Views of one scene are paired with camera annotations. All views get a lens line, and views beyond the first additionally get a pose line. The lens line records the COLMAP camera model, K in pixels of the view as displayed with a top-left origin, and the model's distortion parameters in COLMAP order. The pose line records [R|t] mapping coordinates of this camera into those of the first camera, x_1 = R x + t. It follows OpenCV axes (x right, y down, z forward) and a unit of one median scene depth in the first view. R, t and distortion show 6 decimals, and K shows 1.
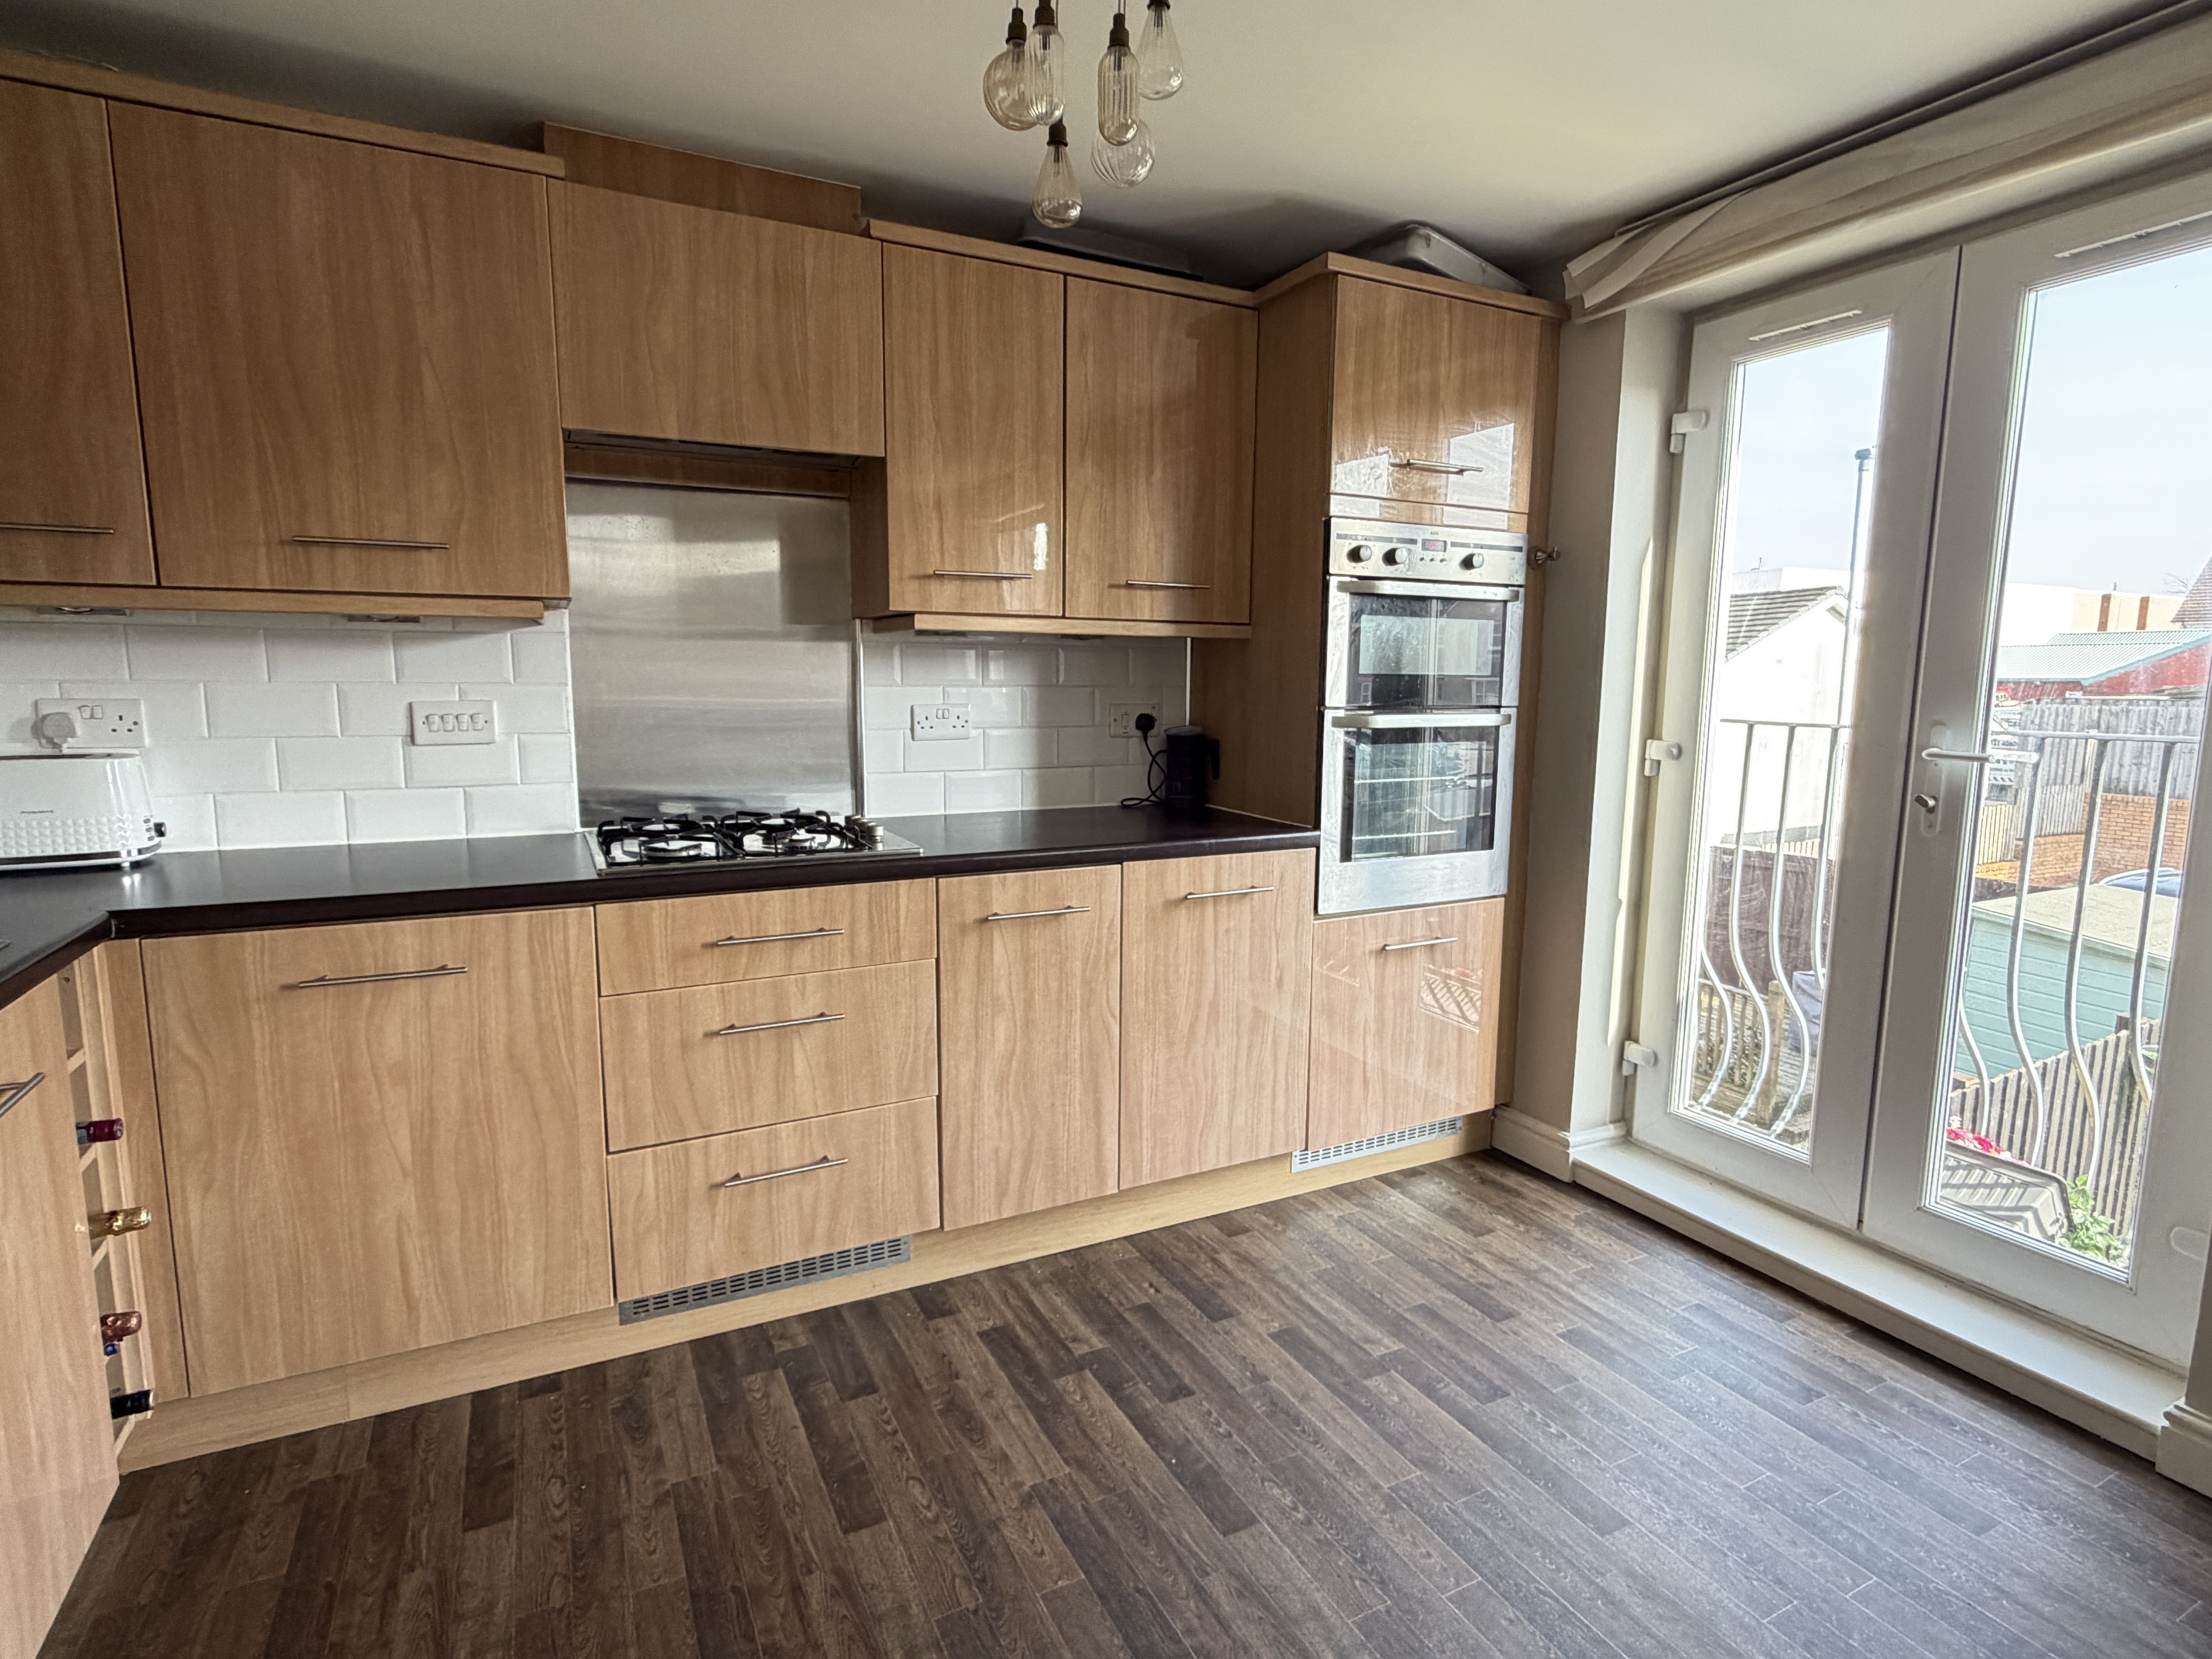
lens RADIAL K [[1122.5, 0, 1099.2], [0, 1122.5, 831.3], [0, 0, 1]] dist [-0.000177, 0.001468]
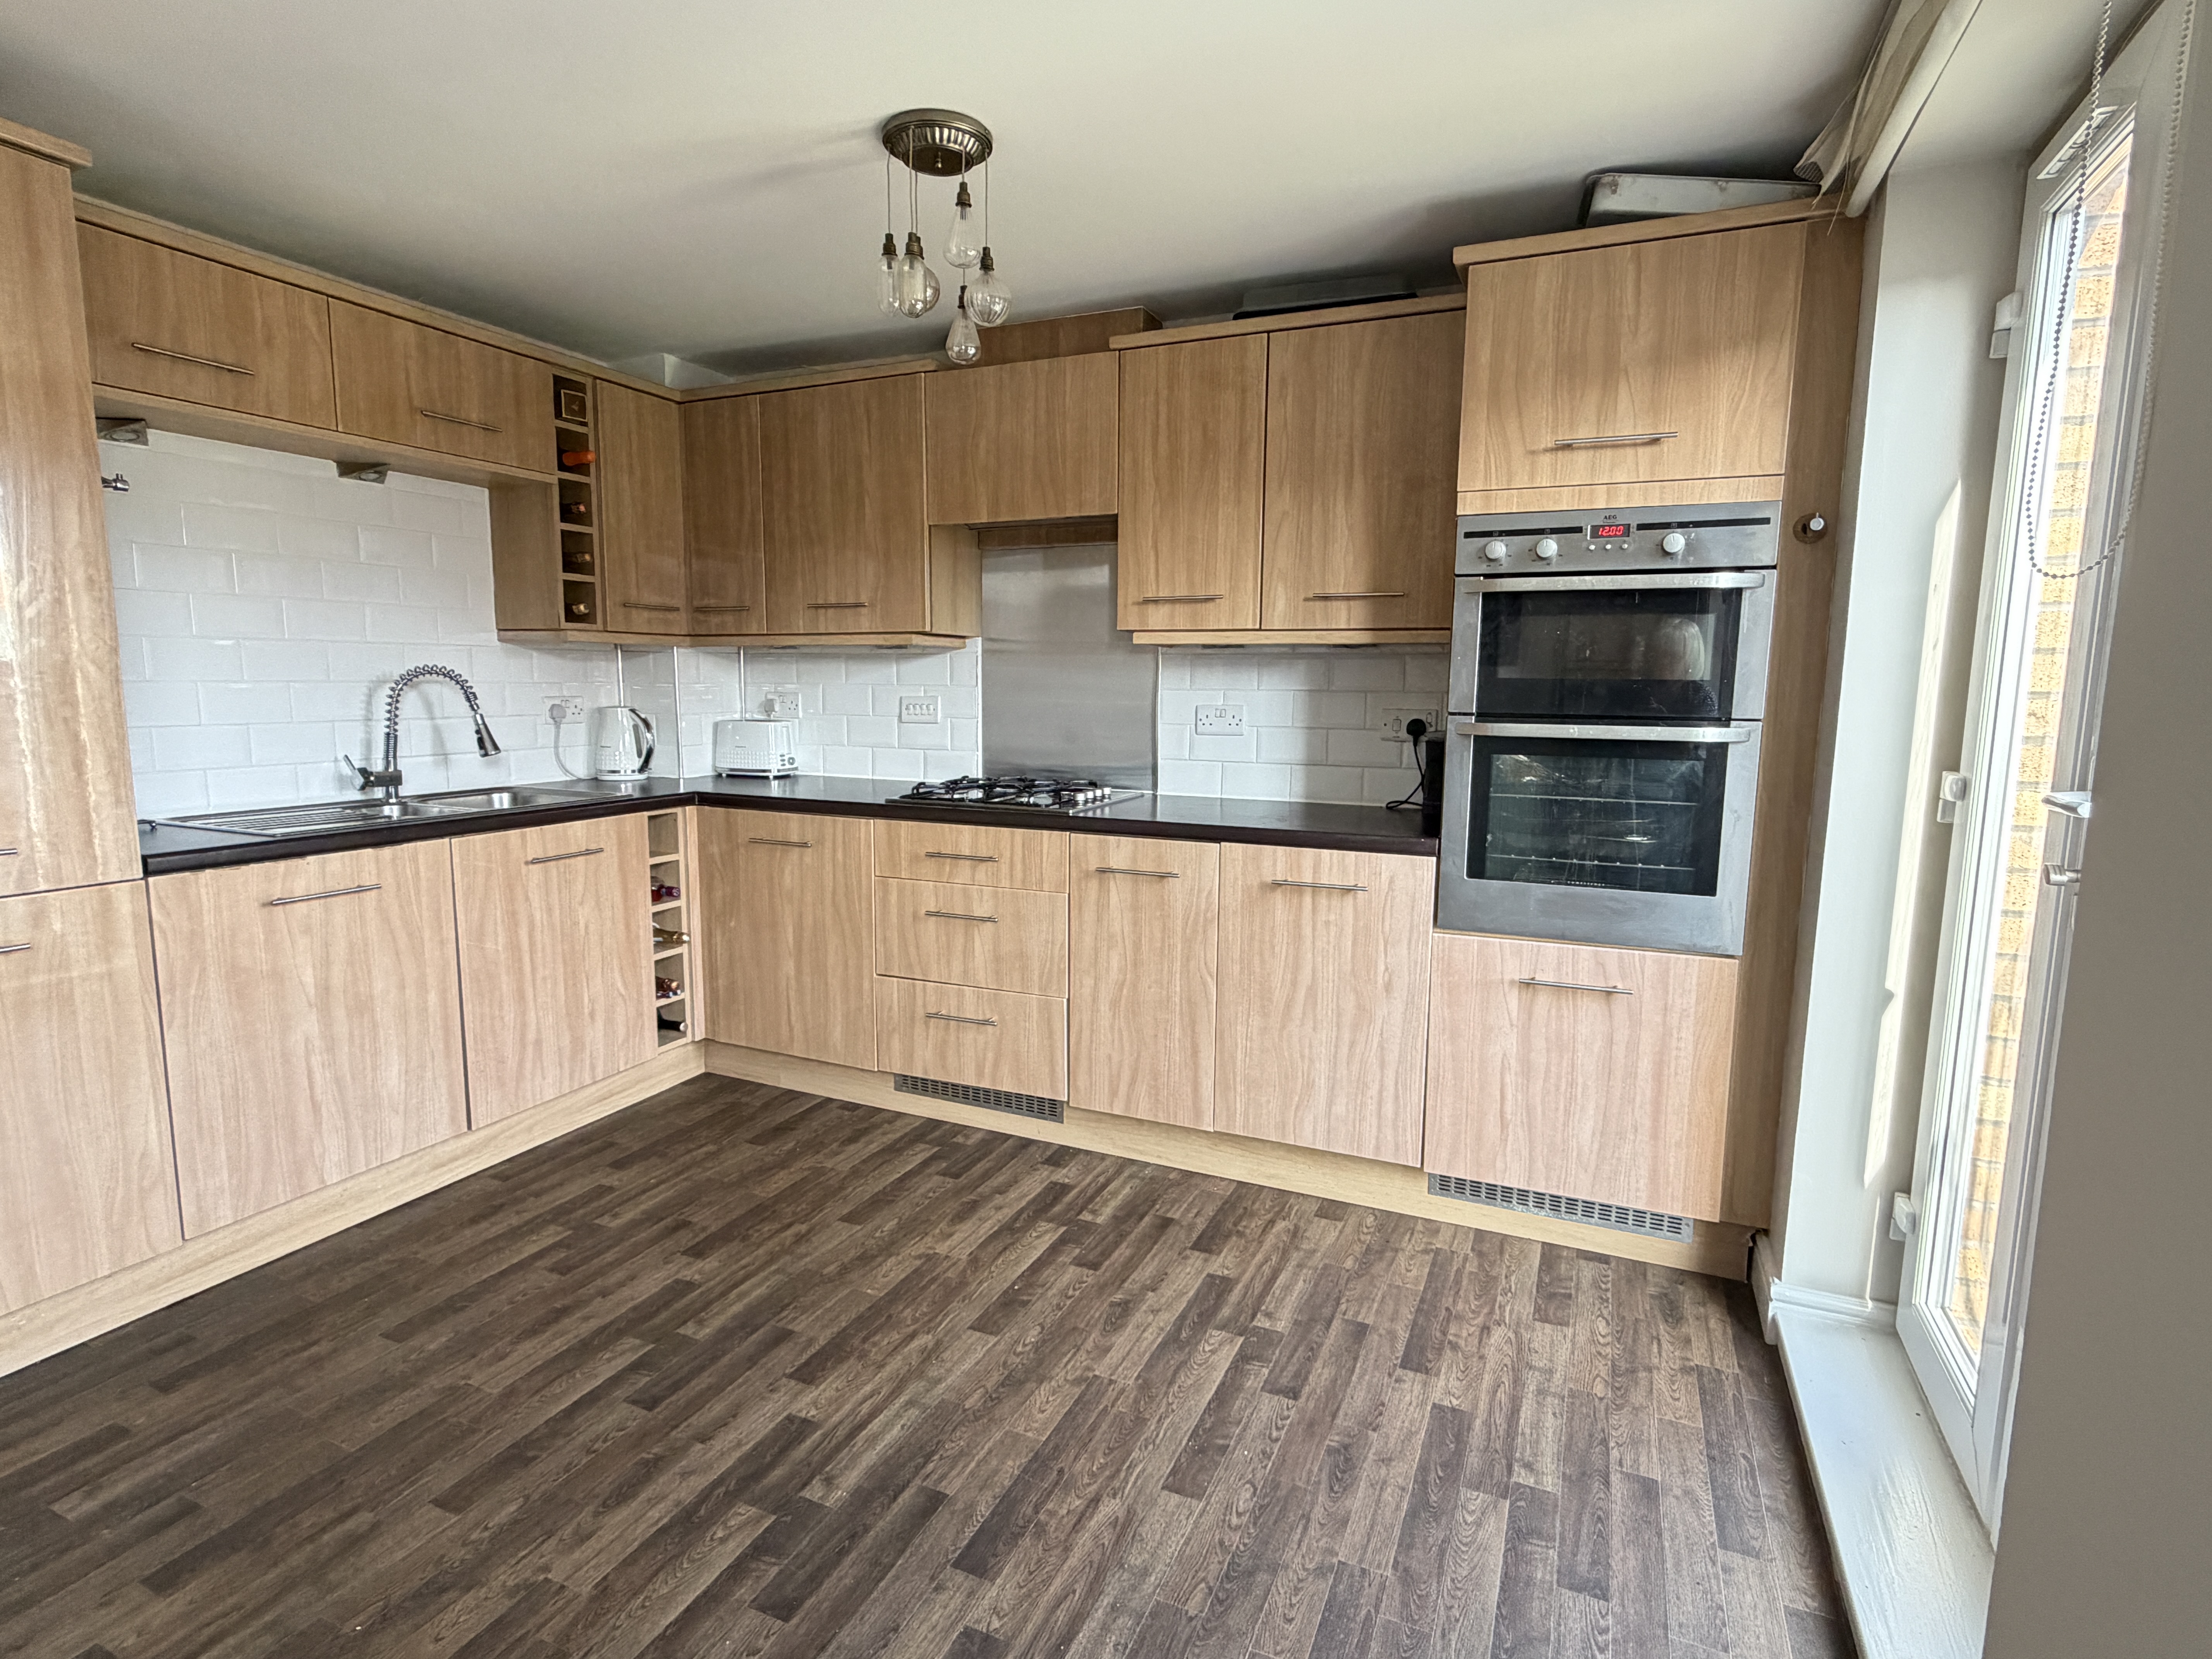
lens RADIAL K [[1122.5, 0, 1099.3], [0, 1122.5, 830.5], [0, 0, 1]] dist [-0.000177, 0.001468]
pose [[0.628873, 0.101292, -0.770881, 0.864940], [-0.112772, 0.992876, 0.038464, -0.014673], [0.769286, 0.062745, 0.635816, 0.180124]]
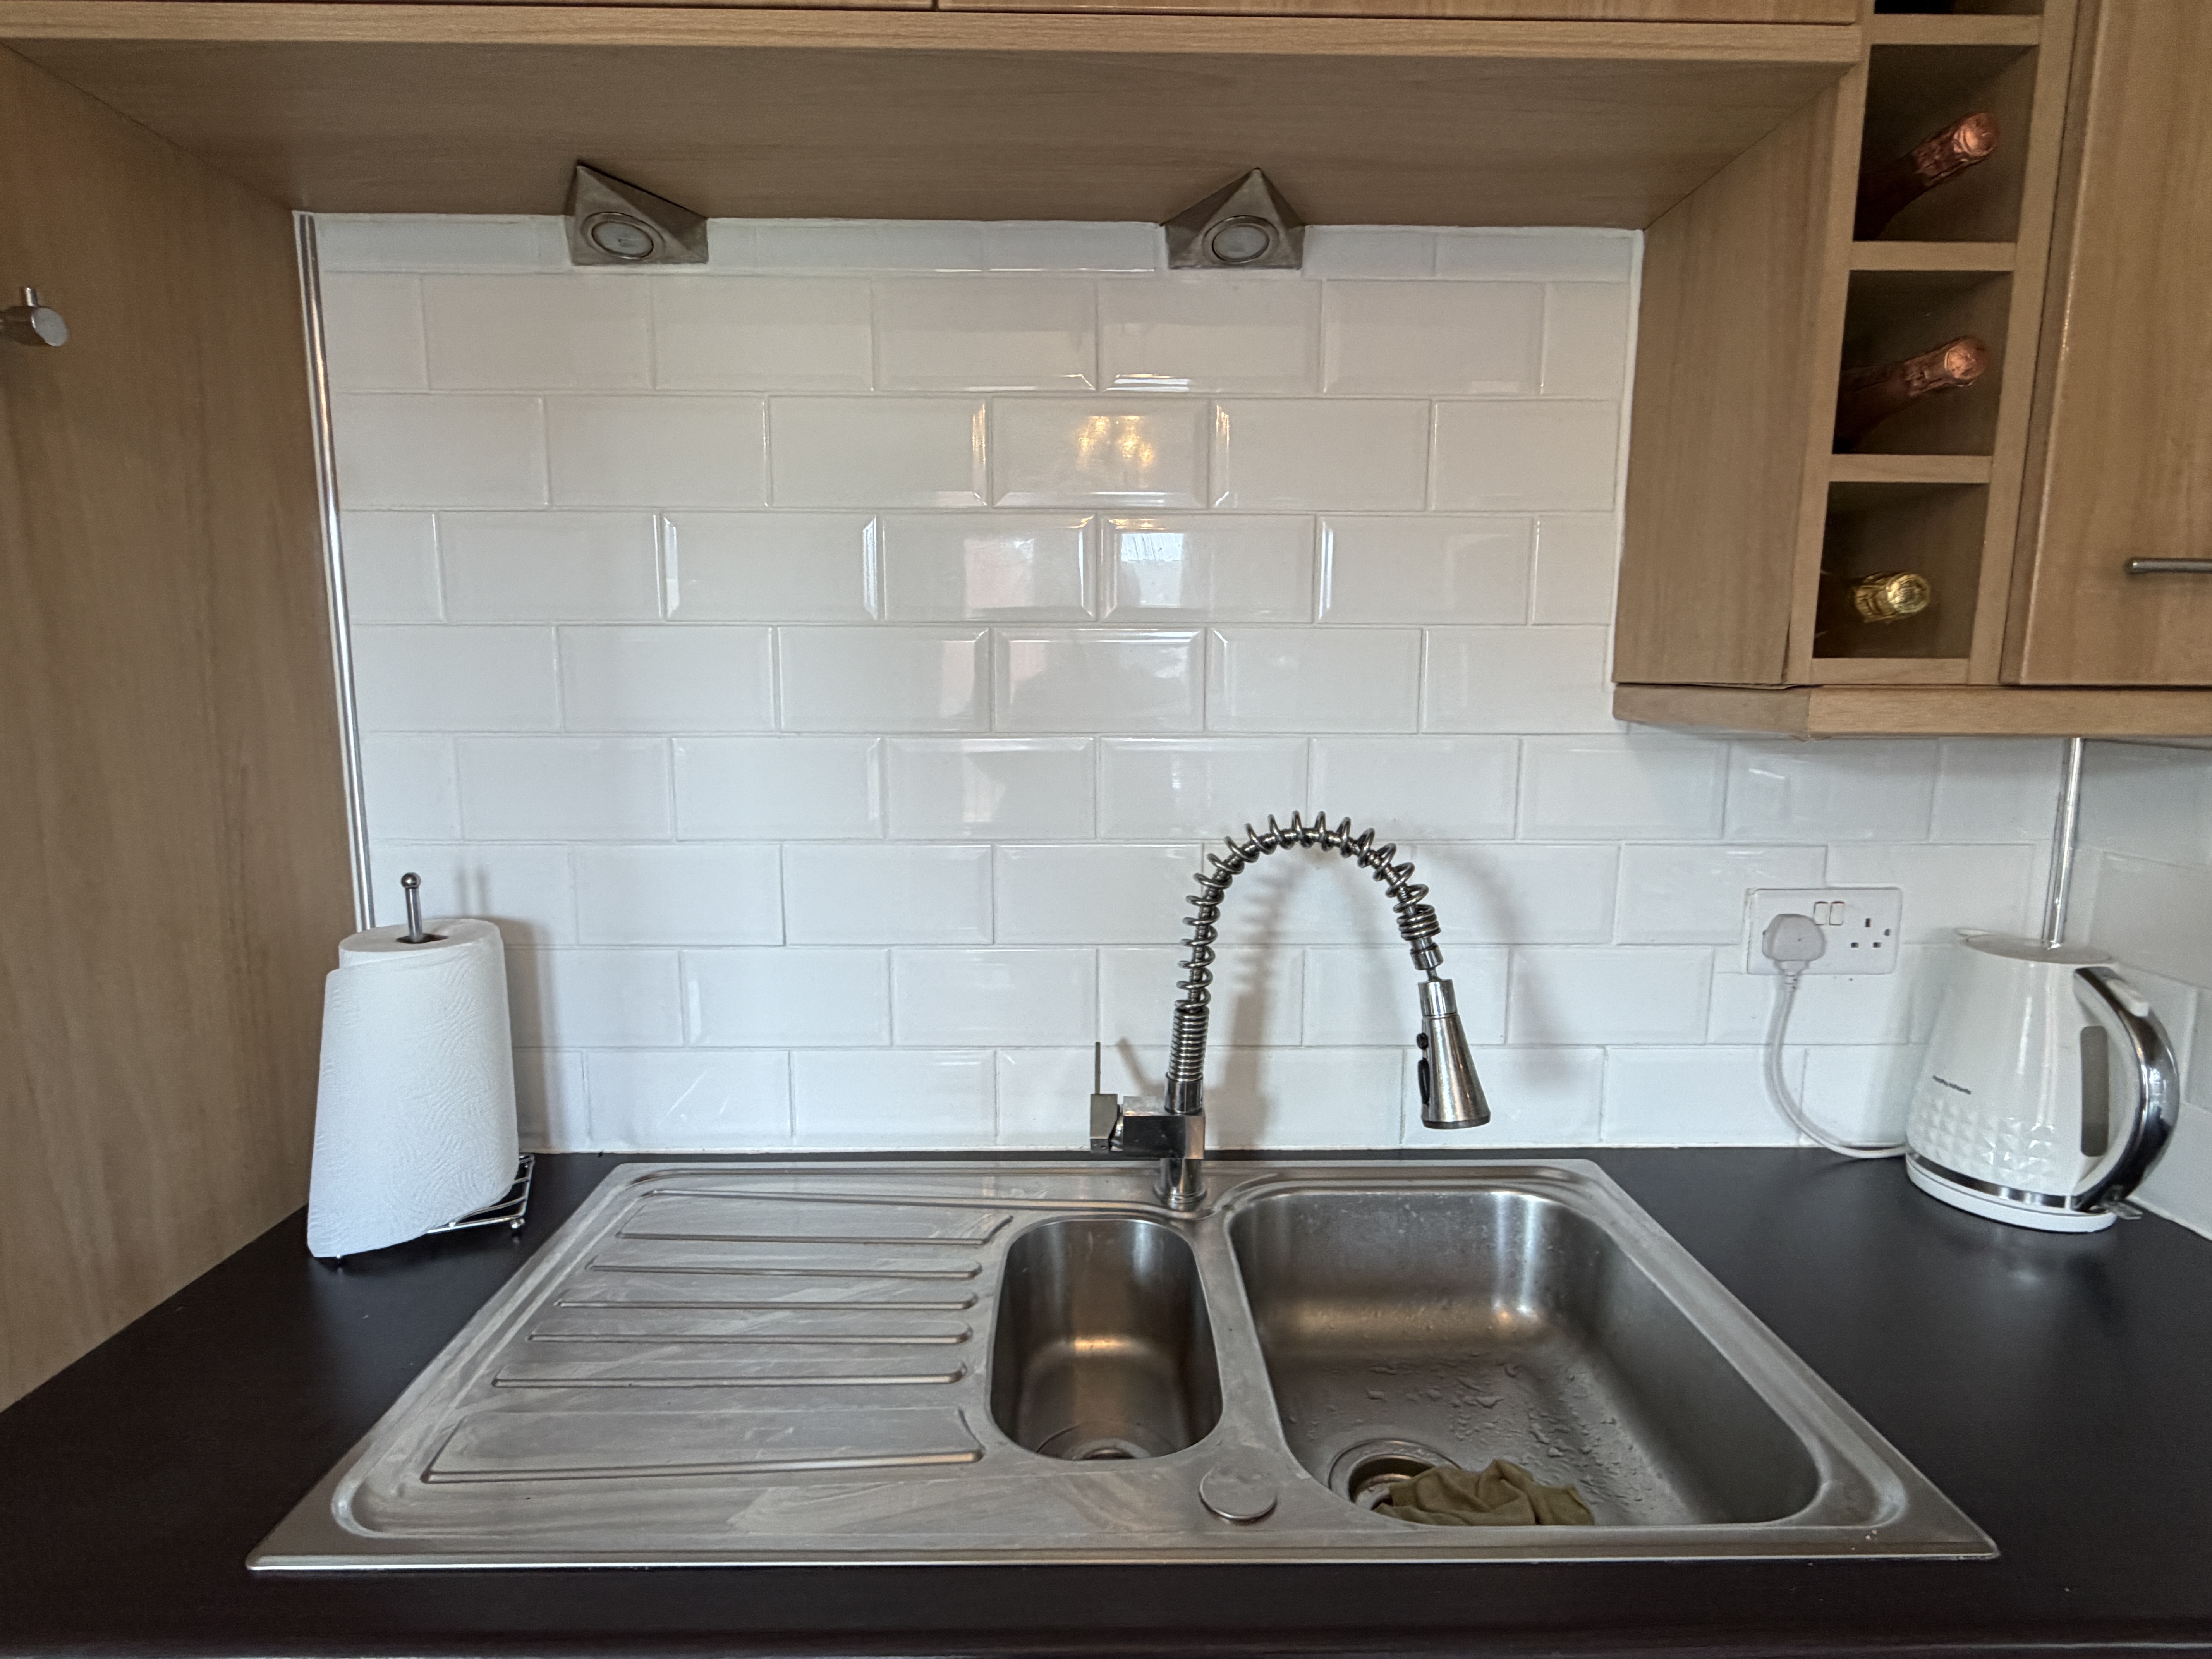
lens RADIAL K [[1122.5, 0, 1101.8], [0, 1122.5, 831.9], [0, 0, 1]] dist [-0.000177, 0.001468]
pose [[-0.435769, 0.117070, -0.892412, -0.291705], [-0.130405, 0.972831, 0.191297, -0.133428], [0.890562, 0.199736, -0.408663, 0.510718]]
